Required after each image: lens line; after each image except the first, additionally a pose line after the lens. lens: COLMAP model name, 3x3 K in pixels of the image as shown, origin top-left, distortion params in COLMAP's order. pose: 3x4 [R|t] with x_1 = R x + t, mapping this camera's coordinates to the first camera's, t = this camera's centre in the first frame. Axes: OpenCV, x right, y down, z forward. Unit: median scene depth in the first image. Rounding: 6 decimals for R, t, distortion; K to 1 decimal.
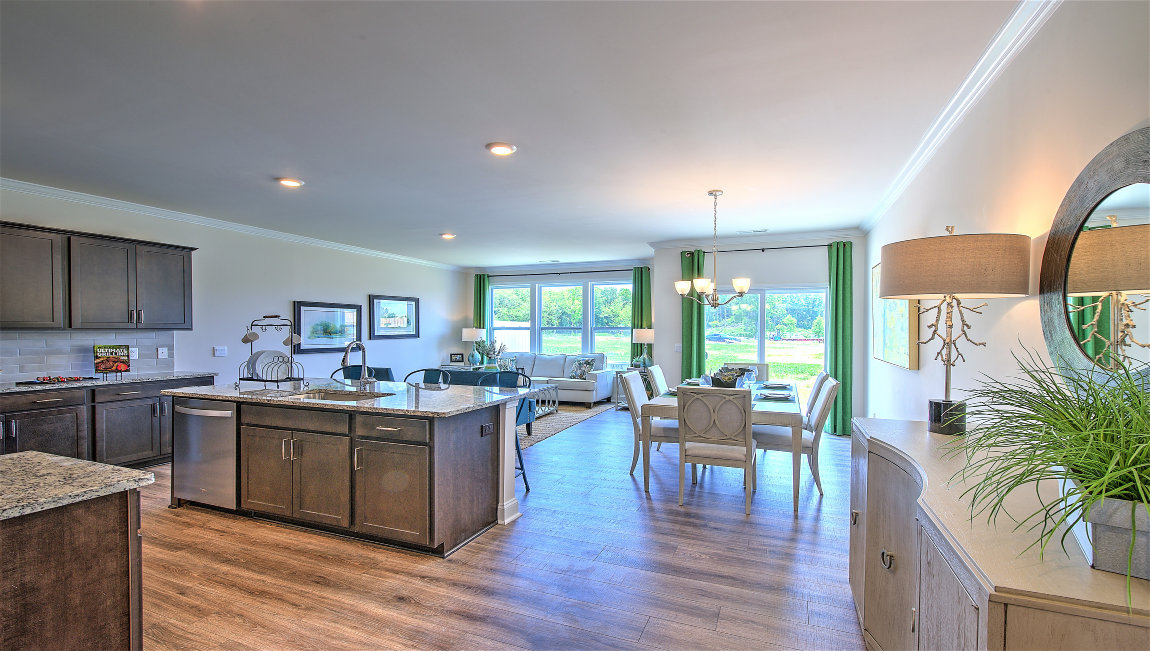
lens RADIAL K [[500.9, 0, 579.9], [0, 500.9, 332.7], [0, 0, 1]] dist [0.003337, -0.000775]
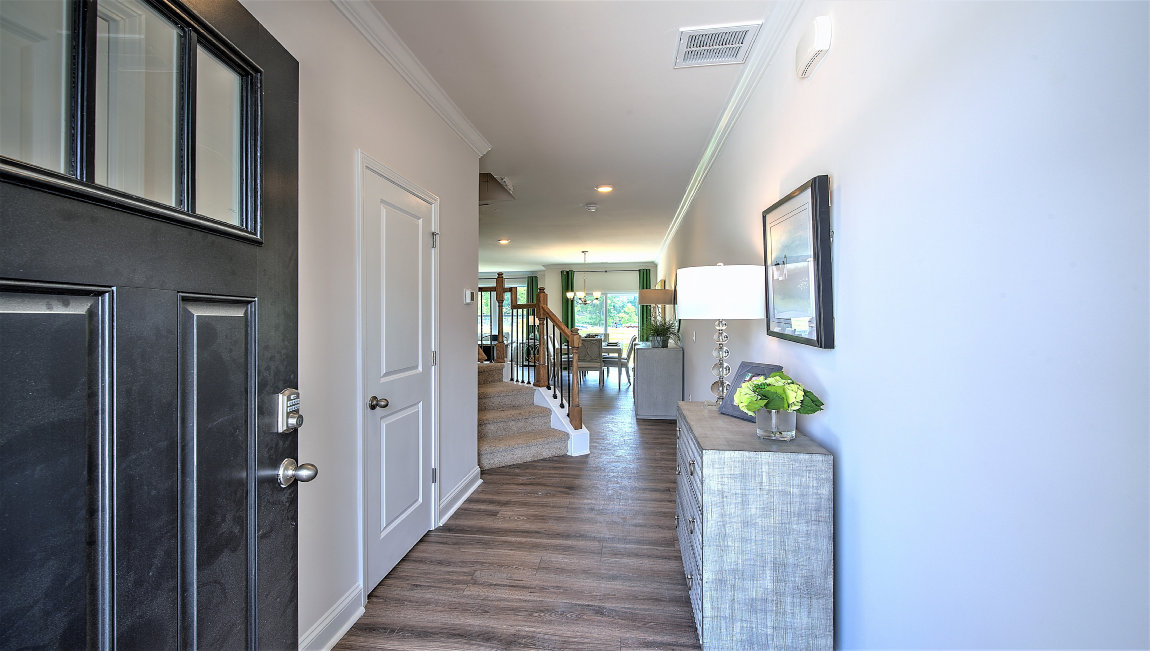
lens RADIAL K [[500.9, 0, 579.9], [0, 500.9, 332.7], [0, 0, 1]] dist [0.003337, -0.000775]
pose [[0.955714, -0.016048, 0.293860, -0.195667], [0.009605, 0.999681, 0.023356, 0.008330], [-0.294141, -0.019499, 0.955563, -0.531077]]
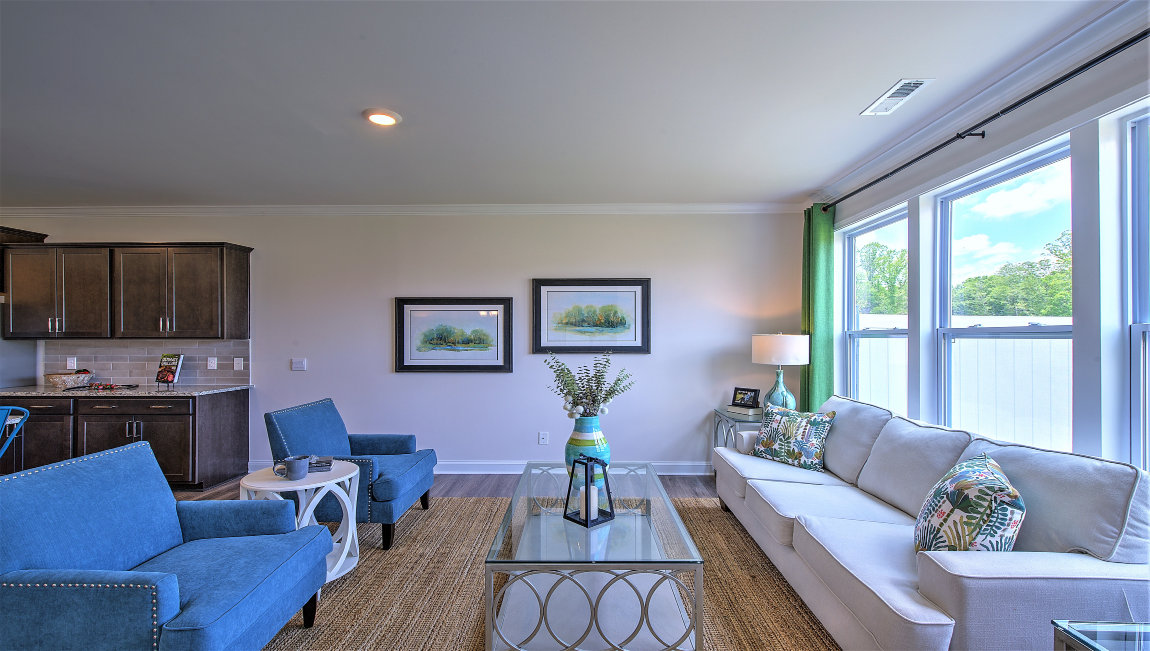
lens RADIAL K [[500.9, 0, 579.9], [0, 500.9, 332.7], [0, 0, 1]] dist [0.003337, -0.000775]
pose [[0.368016, -0.006252, -0.929799, 0.141530], [-0.004213, 0.999956, -0.008391, -0.006550], [0.929810, 0.007005, 0.367973, 0.722314]]
